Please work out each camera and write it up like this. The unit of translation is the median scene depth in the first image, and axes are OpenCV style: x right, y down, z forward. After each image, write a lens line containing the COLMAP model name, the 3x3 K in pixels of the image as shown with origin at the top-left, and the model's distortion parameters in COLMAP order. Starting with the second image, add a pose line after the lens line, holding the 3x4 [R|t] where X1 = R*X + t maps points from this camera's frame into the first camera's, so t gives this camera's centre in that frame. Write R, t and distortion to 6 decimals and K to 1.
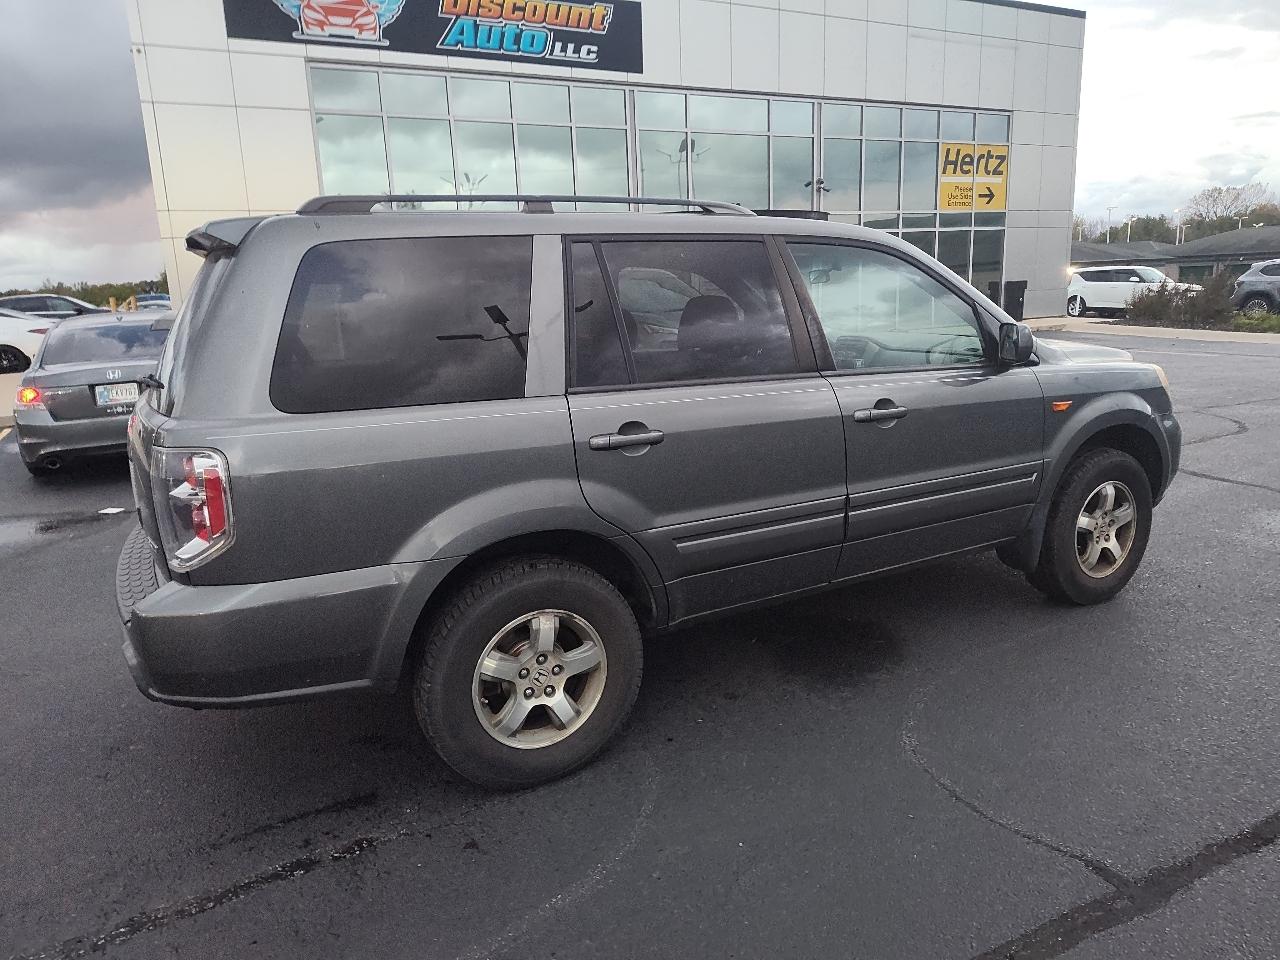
lens RADIAL K [[962.0, 0, 661.7], [0, 962.0, 476.1], [0, 0, 1]] dist [-0.001620, -0.006322]
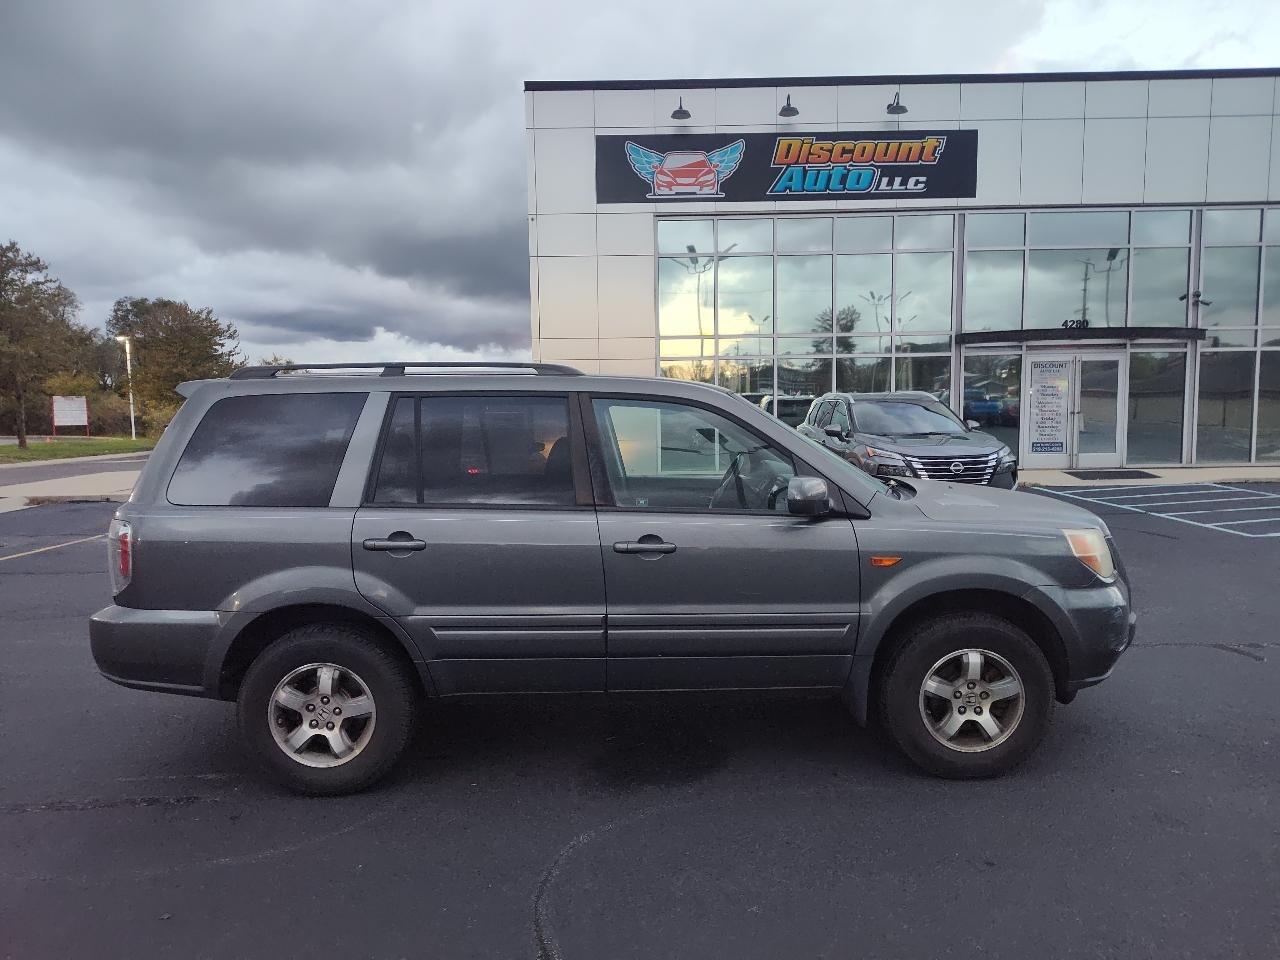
lens RADIAL K [[913.9, 0, 640.0], [0, 913.9, 480.0], [0, 0, 1]] dist [0.085279, -0.146262]
pose [[0.859087, 0.073028, -0.506594, 0.227502], [-0.120585, 0.990786, -0.061663, -0.022706], [0.497423, 0.114062, 0.859977, 0.018825]]
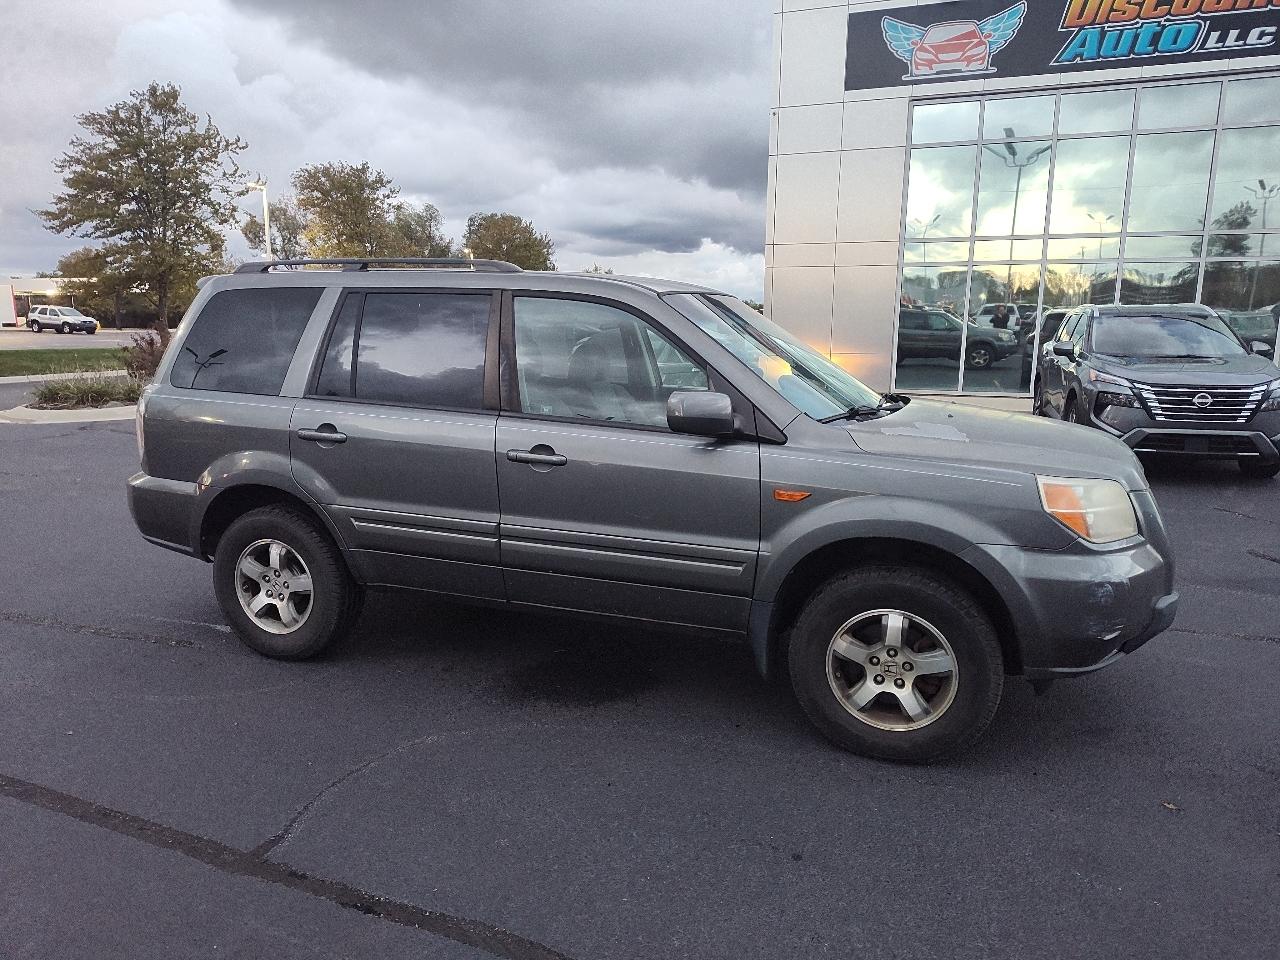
lens RADIAL K [[916.5, 0, 640.0], [0, 916.5, 480.0], [0, 0, 1]] dist [0.018765, 0.001158]
pose [[0.608756, 0.188274, -0.770693, 0.324776], [-0.186942, 0.978120, 0.091285, -0.046318], [0.771018, 0.088505, 0.630634, 0.136389]]
